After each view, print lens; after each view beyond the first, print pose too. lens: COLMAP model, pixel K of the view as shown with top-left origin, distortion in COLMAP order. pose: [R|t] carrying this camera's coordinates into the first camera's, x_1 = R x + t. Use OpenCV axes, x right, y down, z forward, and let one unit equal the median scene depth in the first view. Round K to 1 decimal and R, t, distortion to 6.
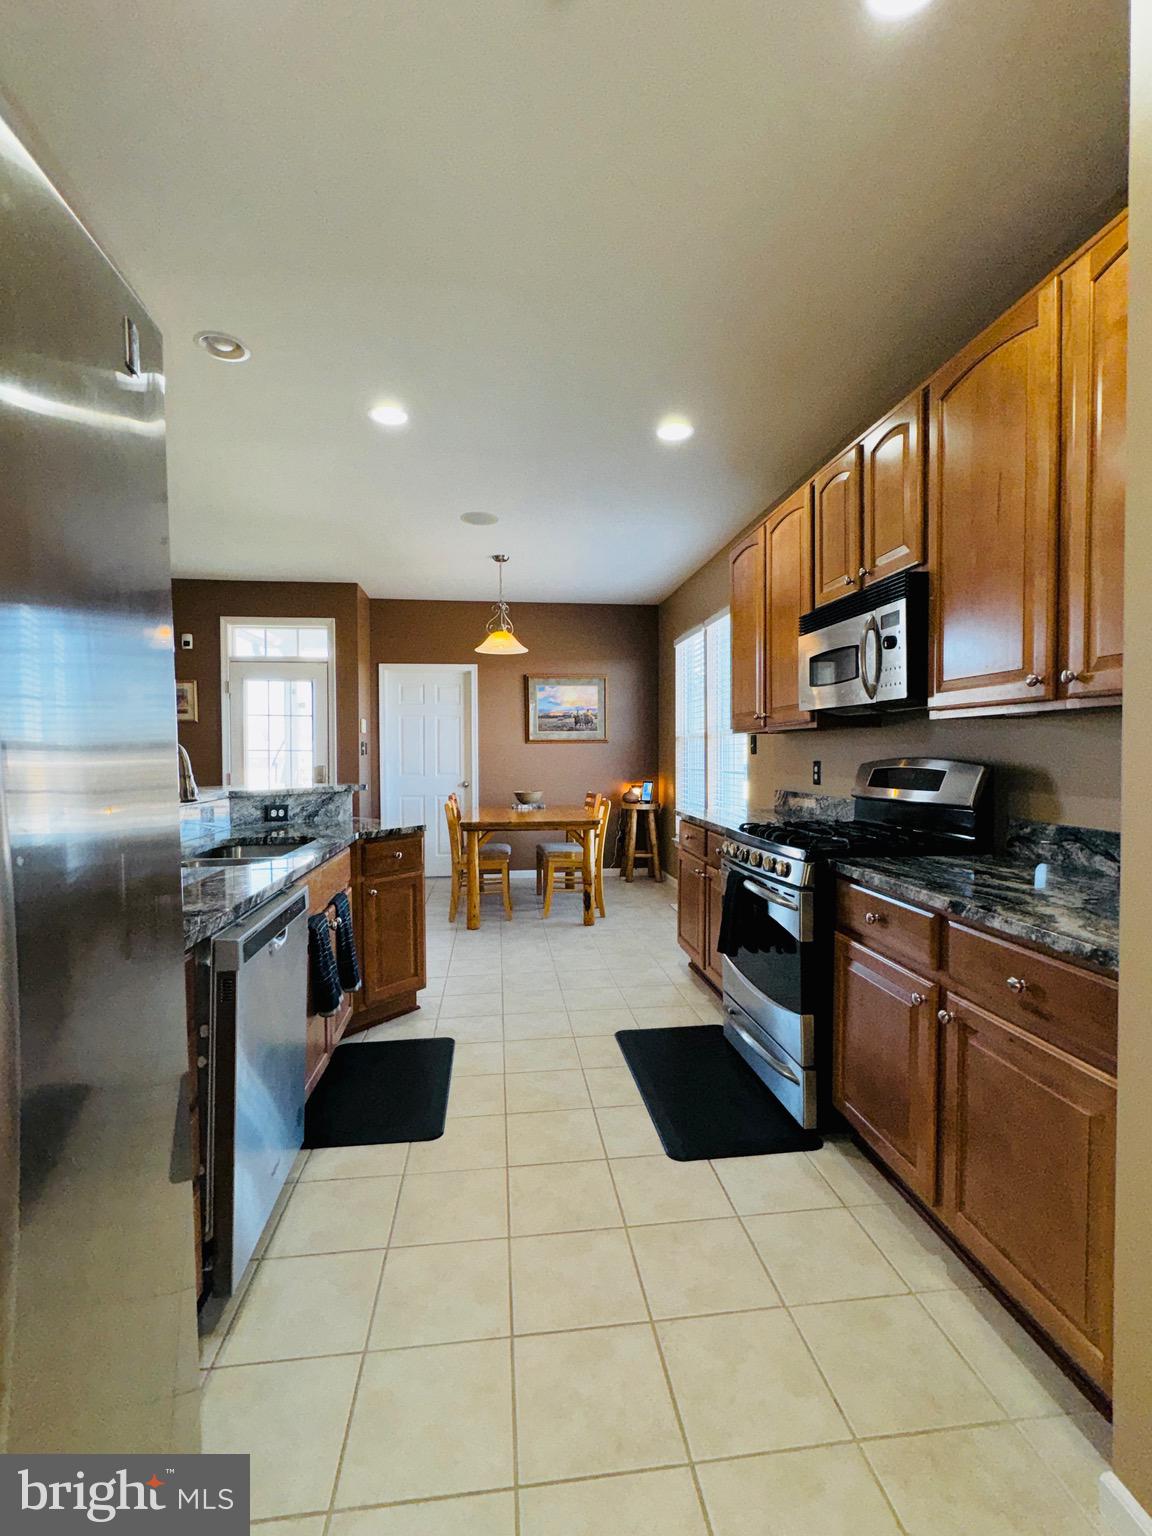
lens RADIAL K [[698.6, 0, 576.0], [0, 698.6, 768.0], [0, 0, 1]] dist [-0.000614, -0.000062]
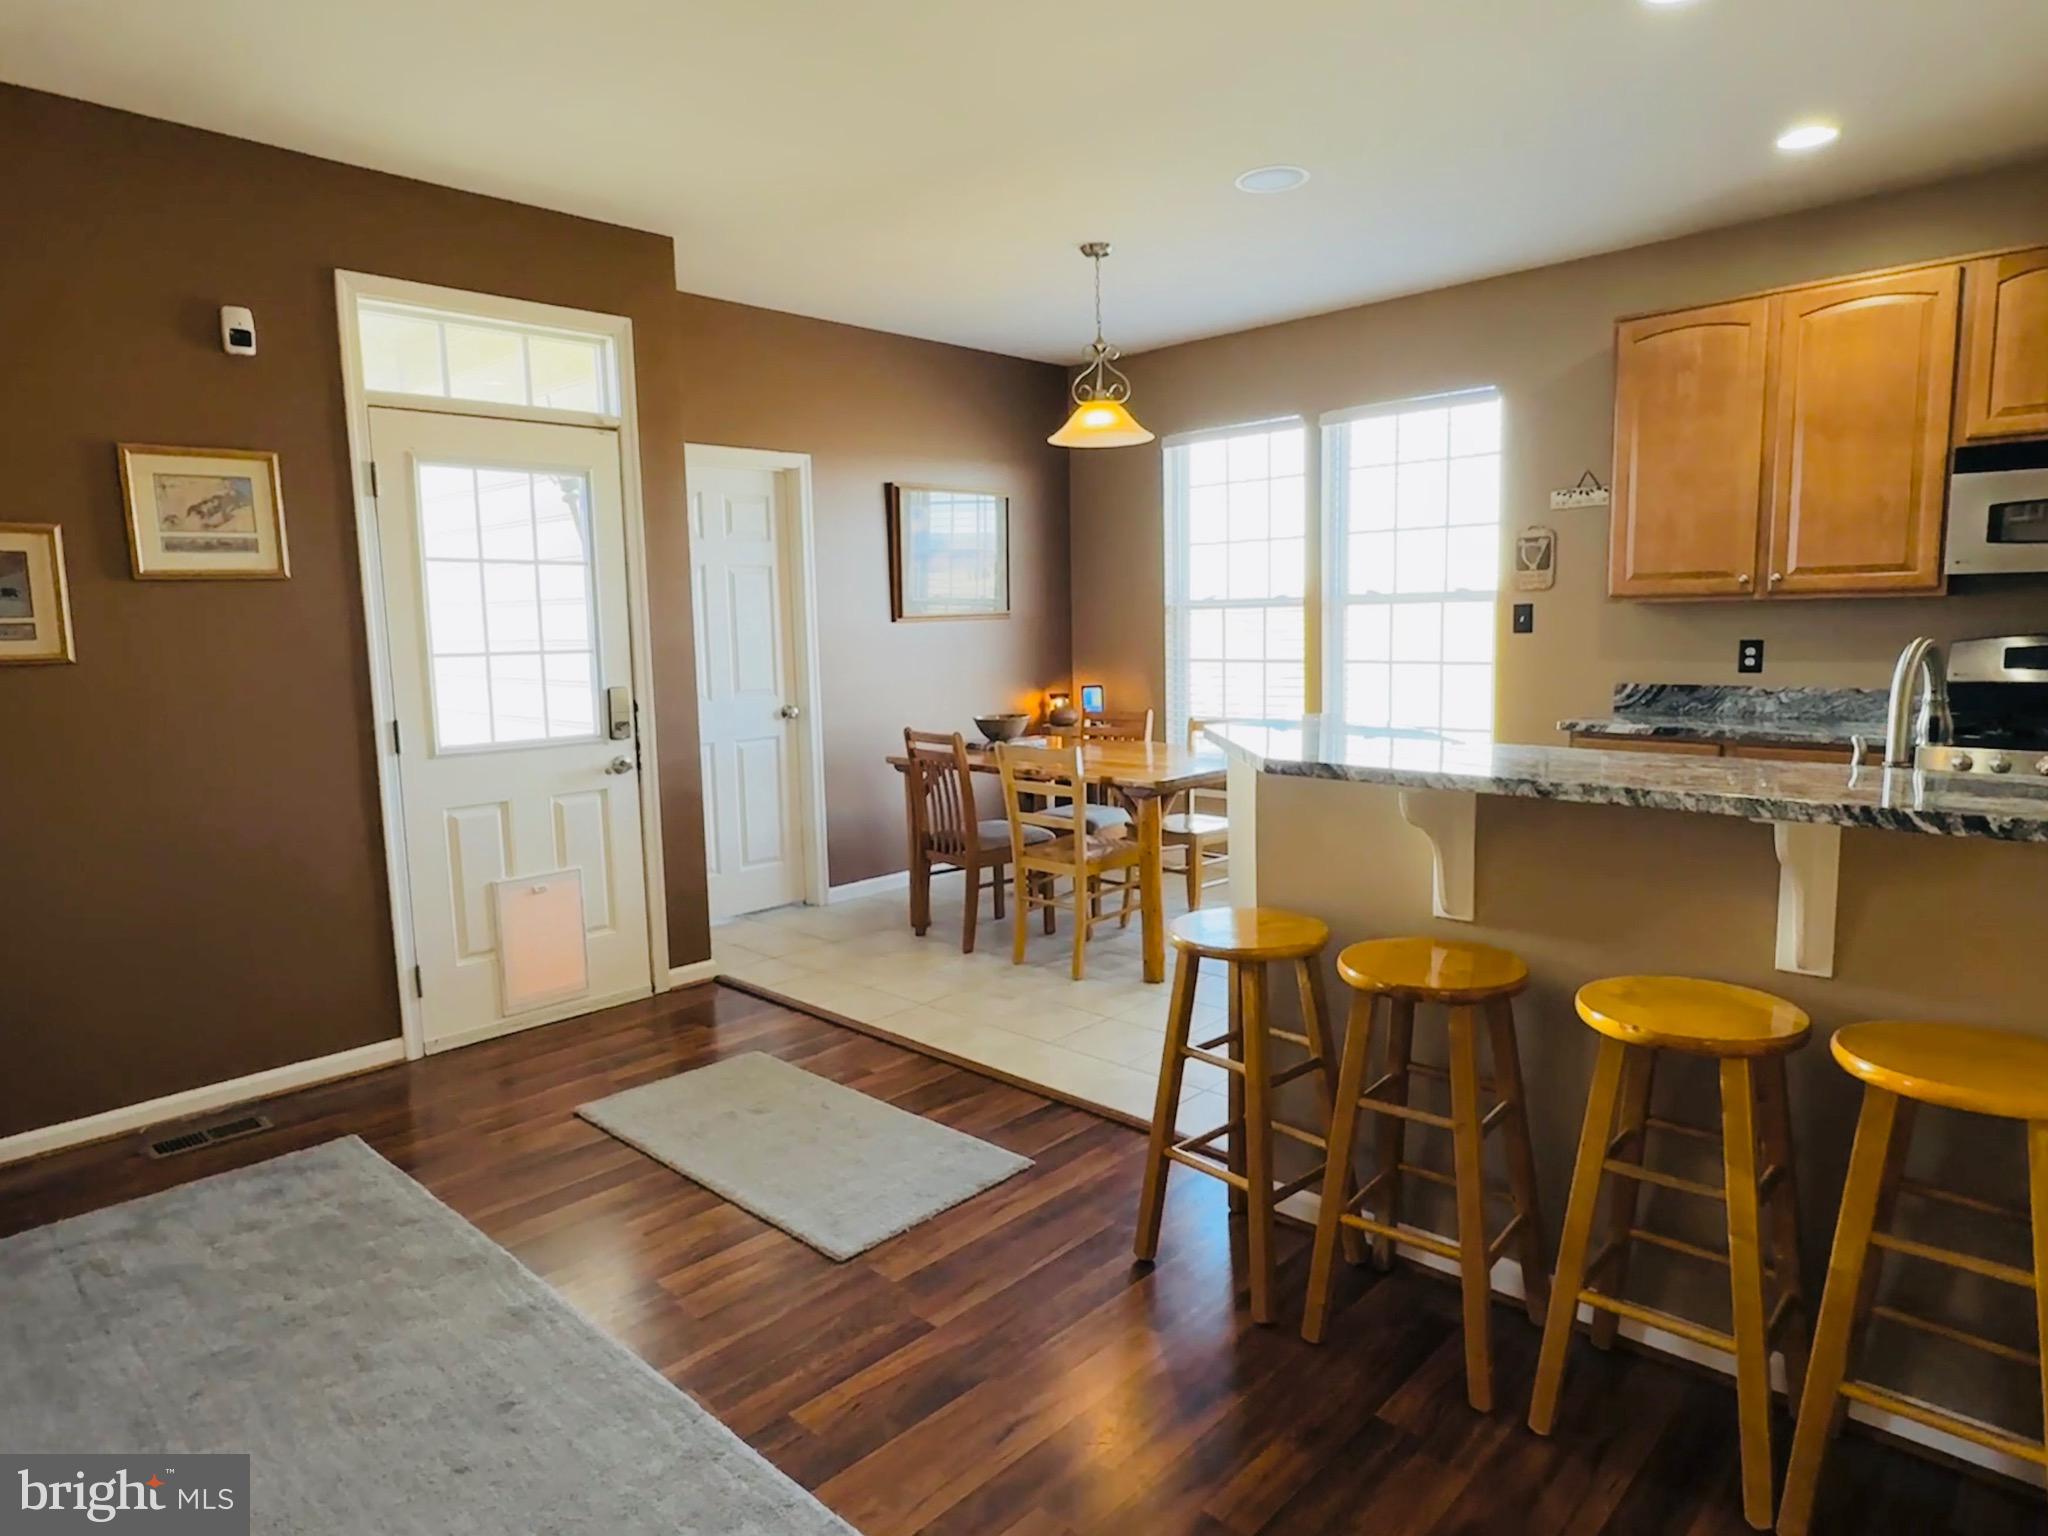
lens RADIAL K [[1209.2, 0, 1024.0], [0, 1209.2, 768.0], [0, 0, 1]] dist [0.000645, 0.000657]
pose [[0.771439, -0.094267, 0.629282, -0.647194], [0.034281, 0.993686, 0.106830, -0.023382], [-0.635380, -0.060840, 0.769799, 0.305411]]
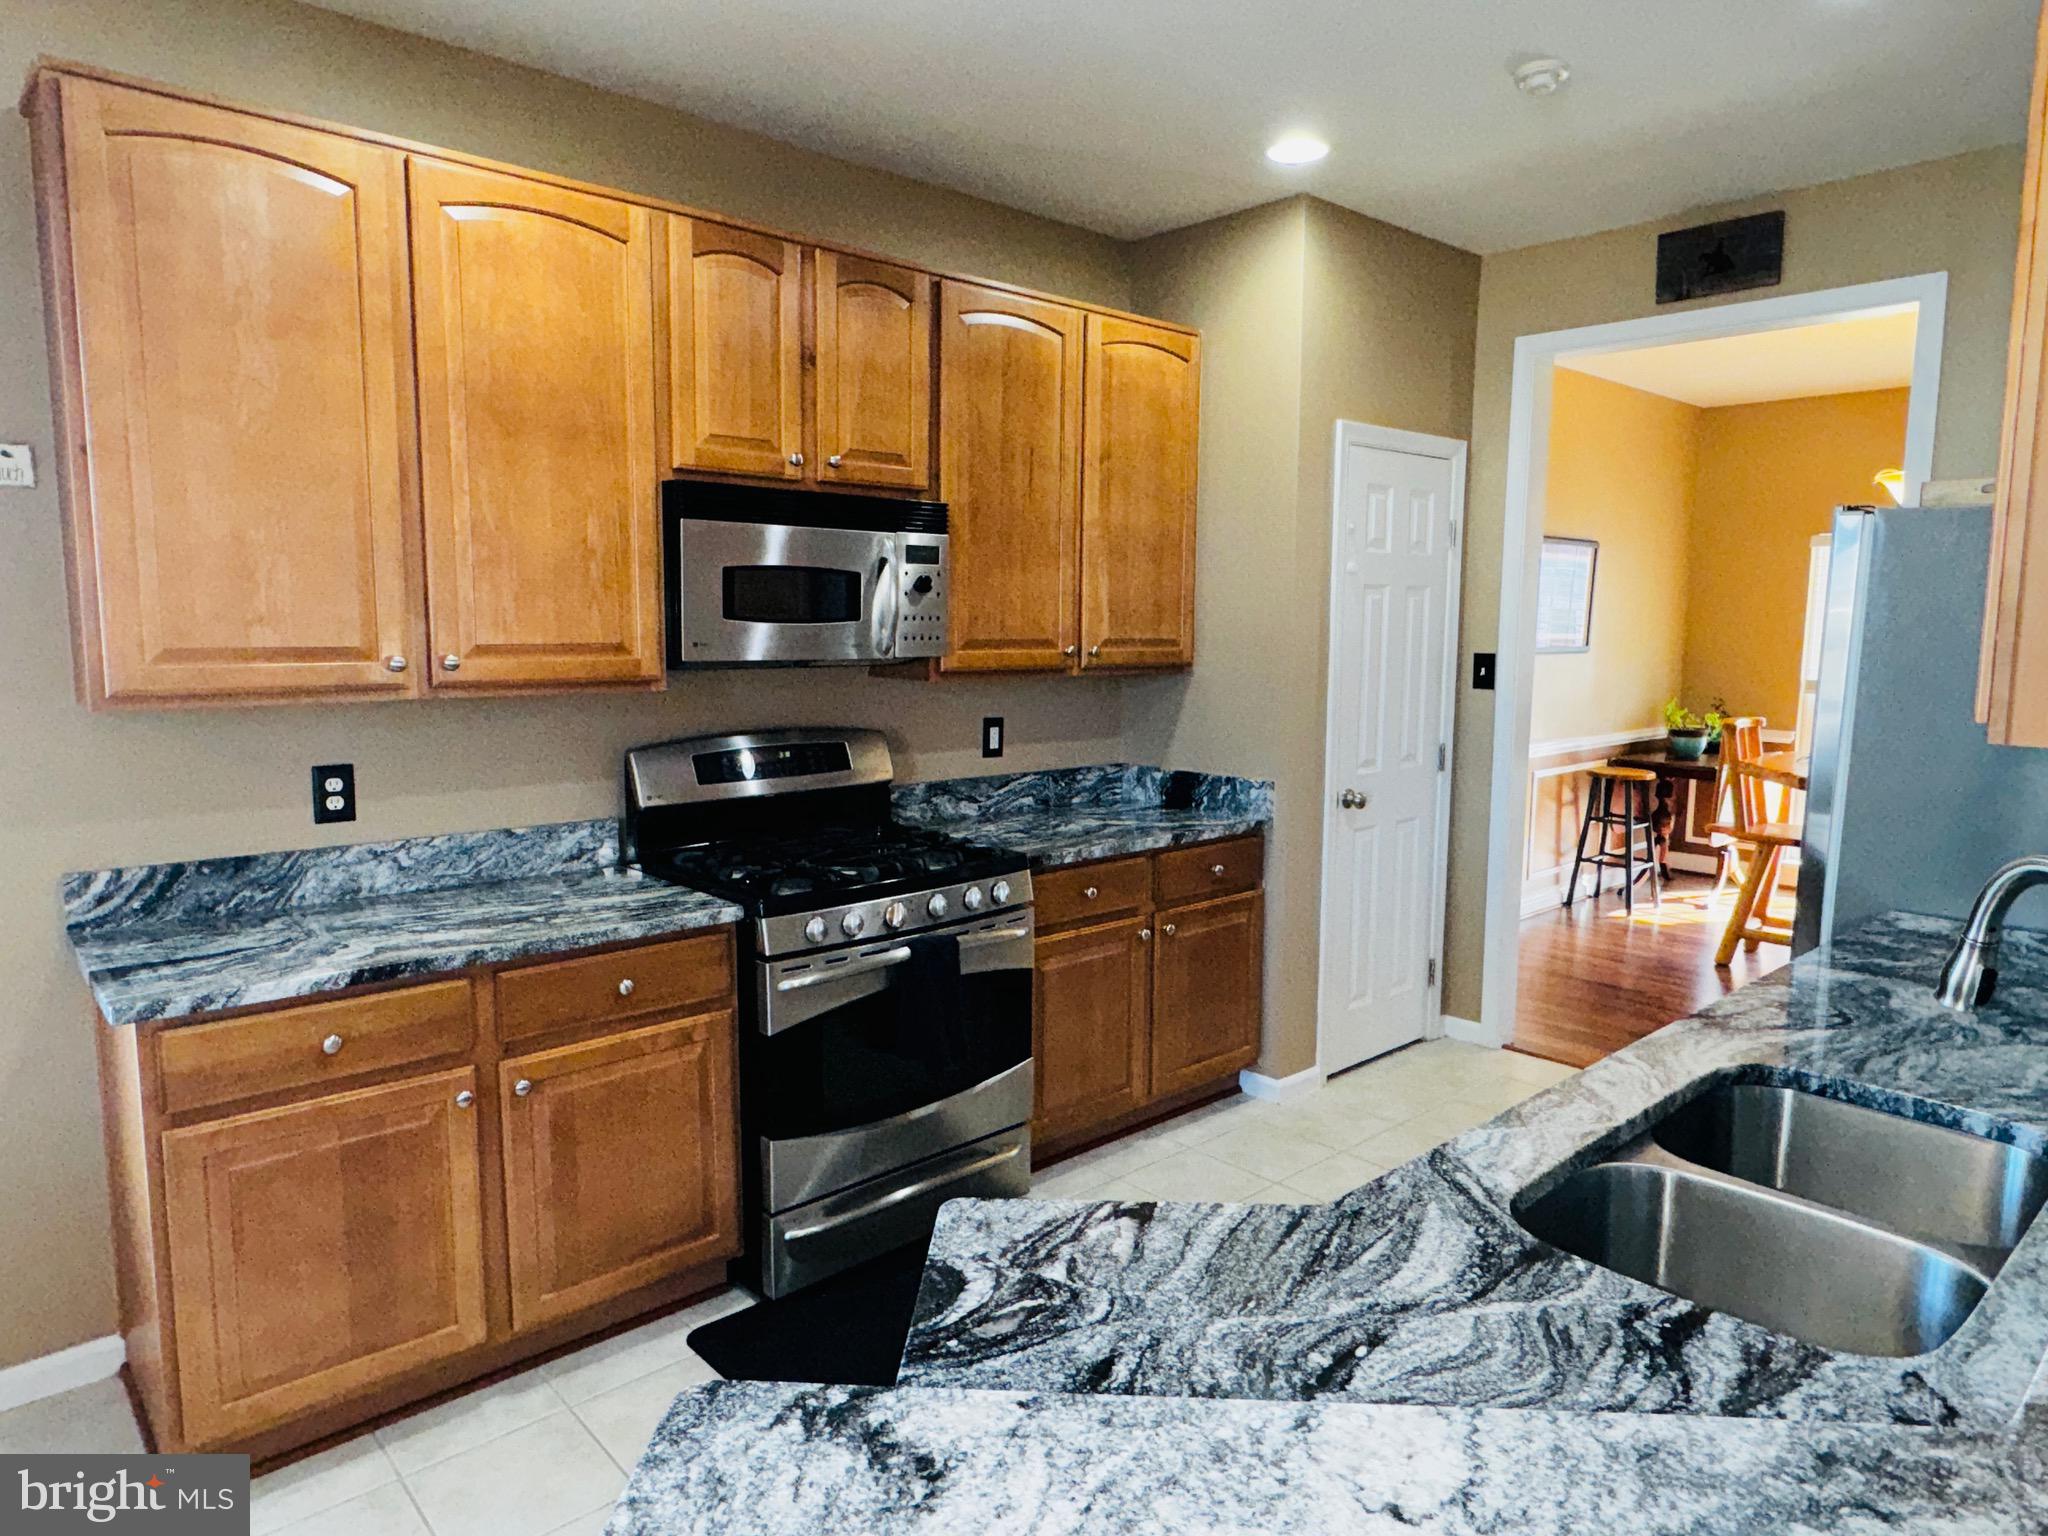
lens RADIAL K [[1263.6, 0, 1024.0], [0, 1263.6, 768.0], [0, 0, 1]] dist [0.004571, 0.001711]
pose [[-0.574848, -0.099635, 0.812171, -0.304129], [0.012383, 0.991386, 0.130385, -0.061382], [-0.818166, 0.085009, -0.568663, 0.667547]]
